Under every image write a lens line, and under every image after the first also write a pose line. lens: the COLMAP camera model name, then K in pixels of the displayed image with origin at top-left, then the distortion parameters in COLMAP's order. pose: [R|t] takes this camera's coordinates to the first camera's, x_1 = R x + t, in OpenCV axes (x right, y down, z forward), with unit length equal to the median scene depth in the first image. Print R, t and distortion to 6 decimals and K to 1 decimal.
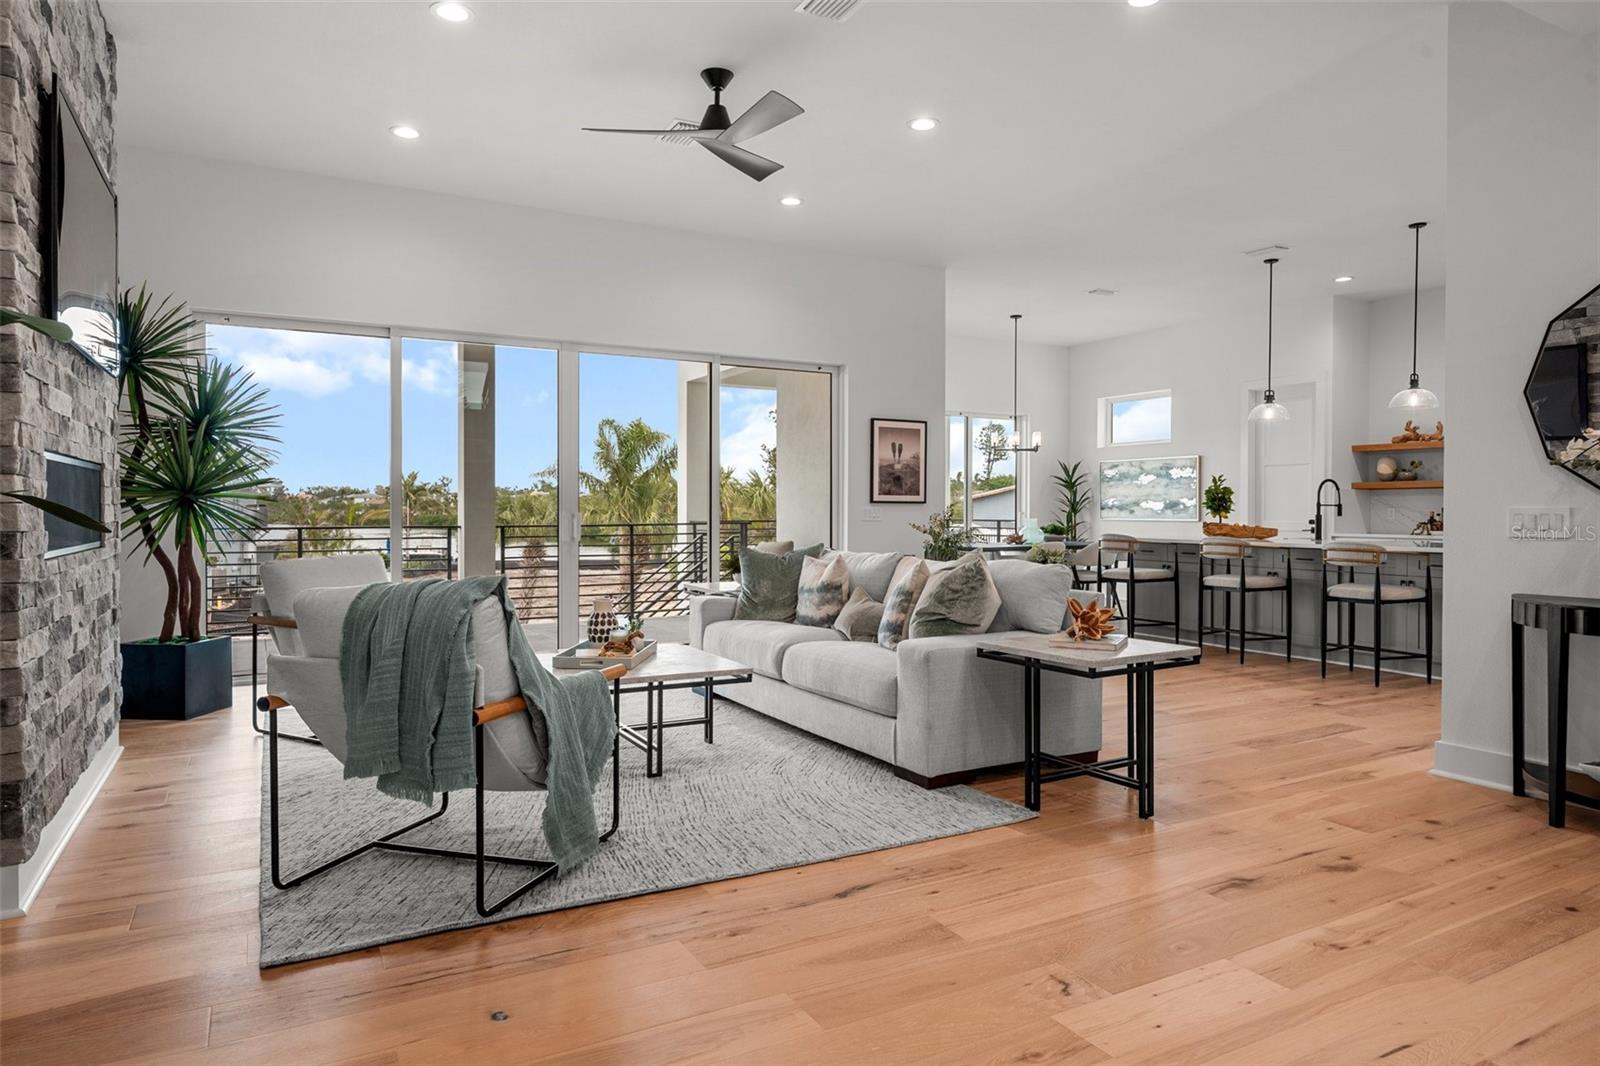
lens RADIAL K [[958.2, 0, 811.0], [0, 958.2, 521.5], [0, 0, 1]] dist [-0.000089, 0.002506]
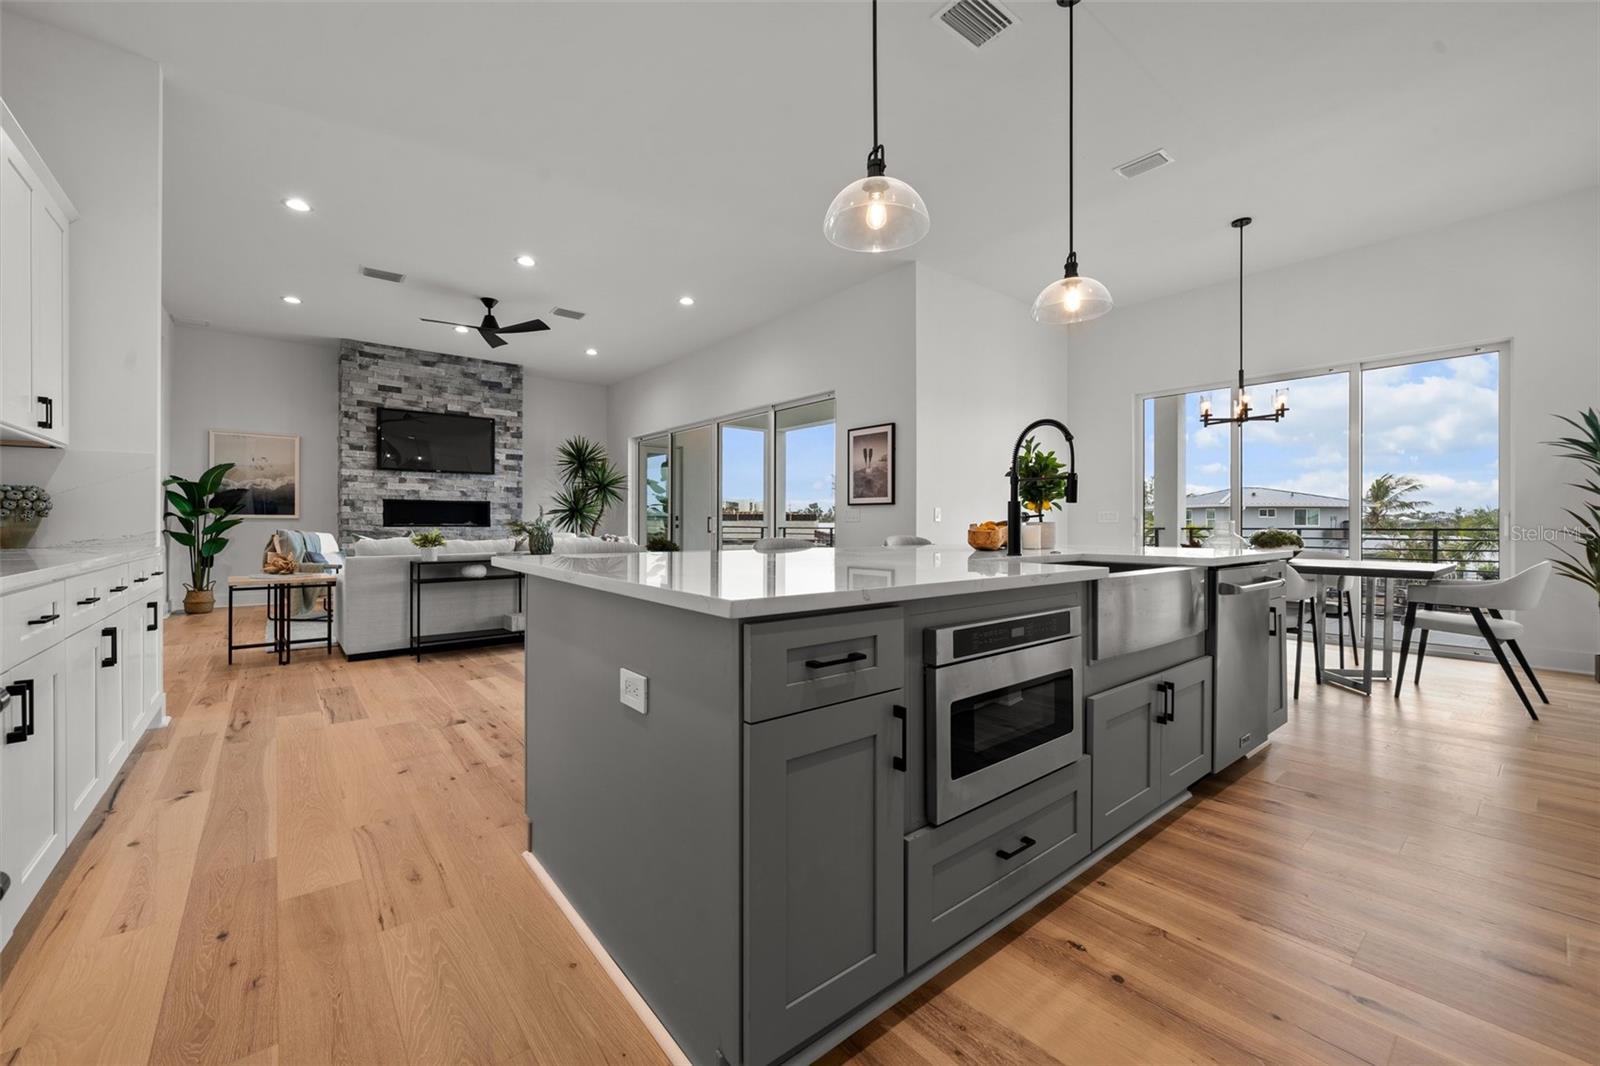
lens RADIAL K [[636.2, 0, 797.3], [0, 636.2, 522.5], [0, 0, 1]] dist [-0.003562, 0.000818]
pose [[0.182625, -0.004841, -0.983171, 1.049112], [-0.013626, 0.999879, -0.007455, 0.009176], [0.983088, 0.014758, 0.182537, 1.085136]]
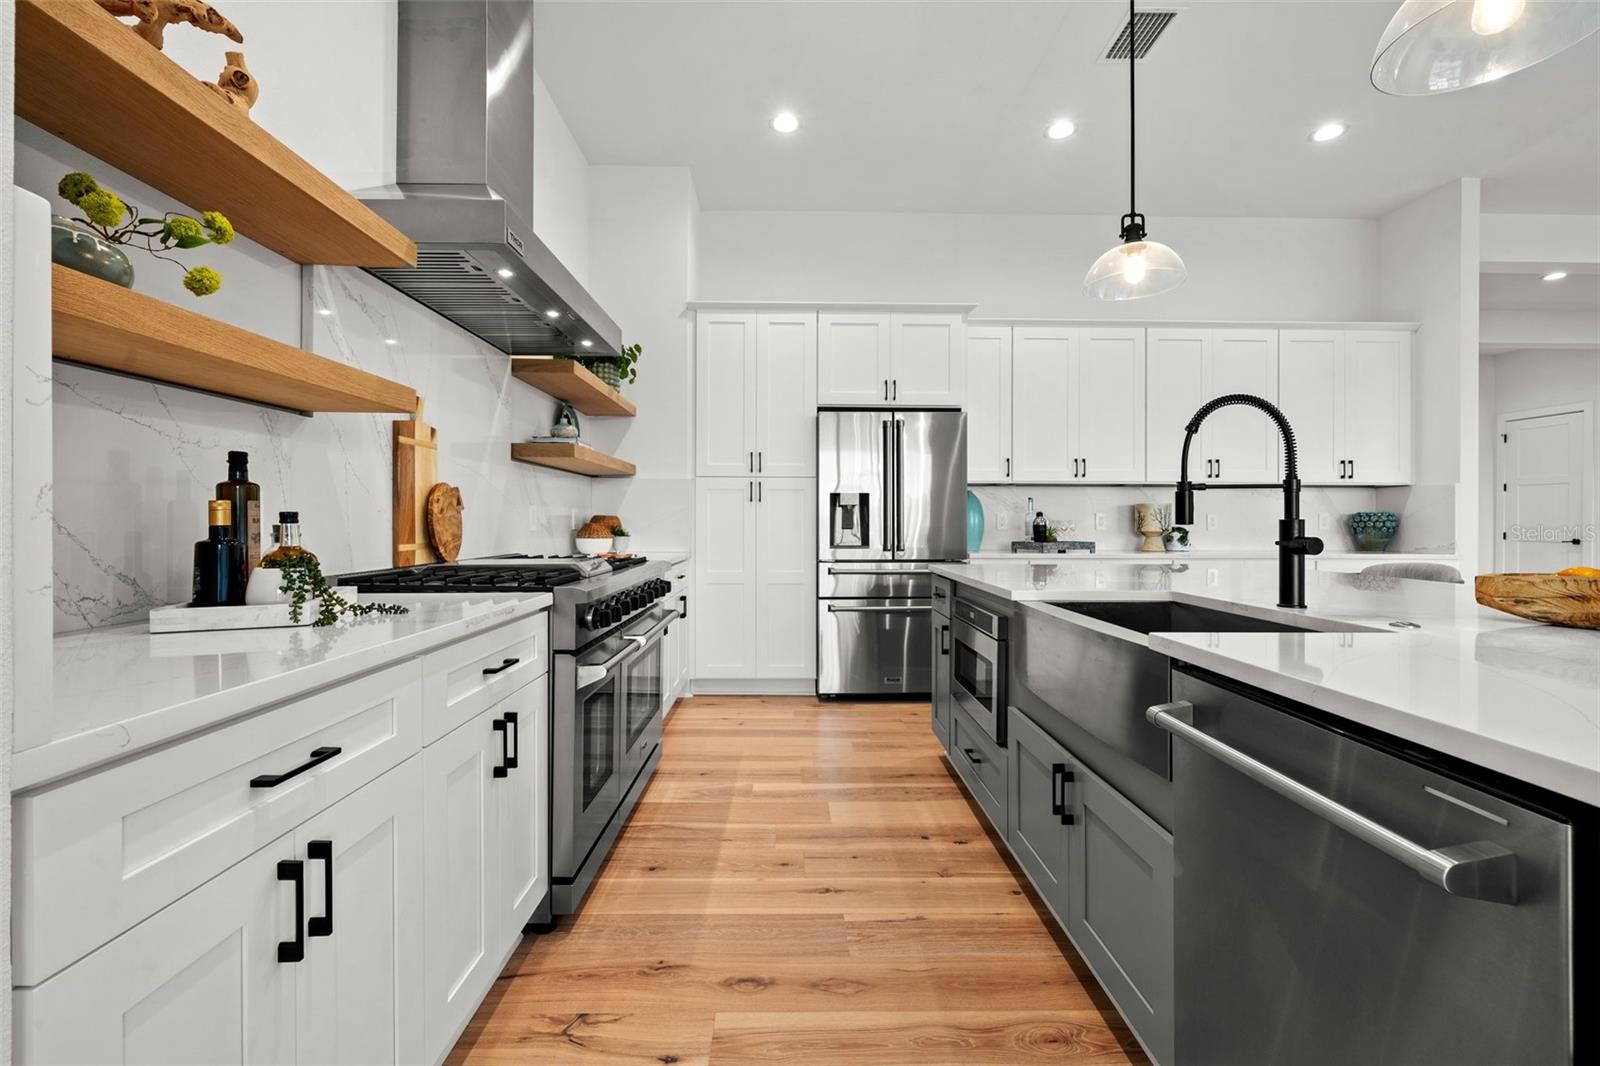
lens RADIAL K [[681.0, 0, 798.6], [0, 681.0, 523.8], [0, 0, 1]] dist [-0.002117, -0.000014]
pose [[-0.883528, -0.005002, 0.468352, 0.728986], [0.001550, 0.999906, 0.013603, -0.011241], [-0.468376, 0.012745, -0.883437, 1.611984]]
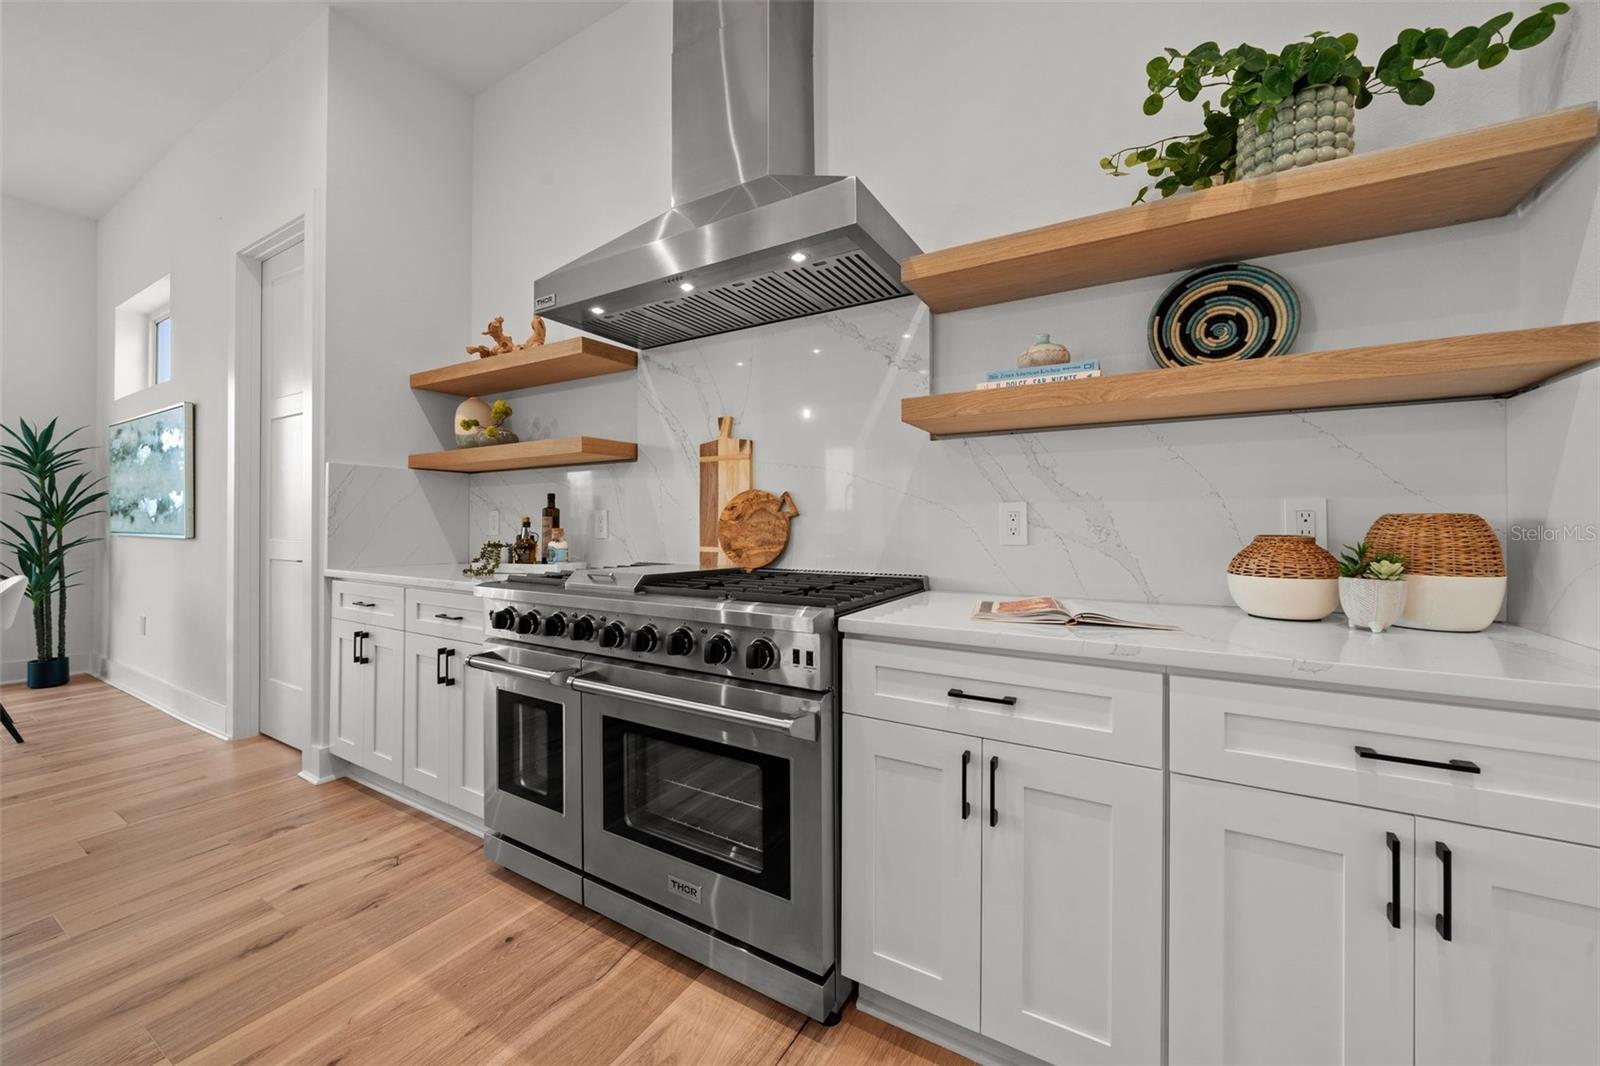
lens RADIAL K [[608.4, 0, 804.9], [0, 608.4, 519.4], [0, 0, 1]] dist [-0.007417, 0.001098]
pose [[0.860147, 0.003501, 0.510034, 0.931879], [0.005166, 0.999865, -0.015576, -0.006759], [-0.510020, 0.016032, 0.860013, 1.052303]]
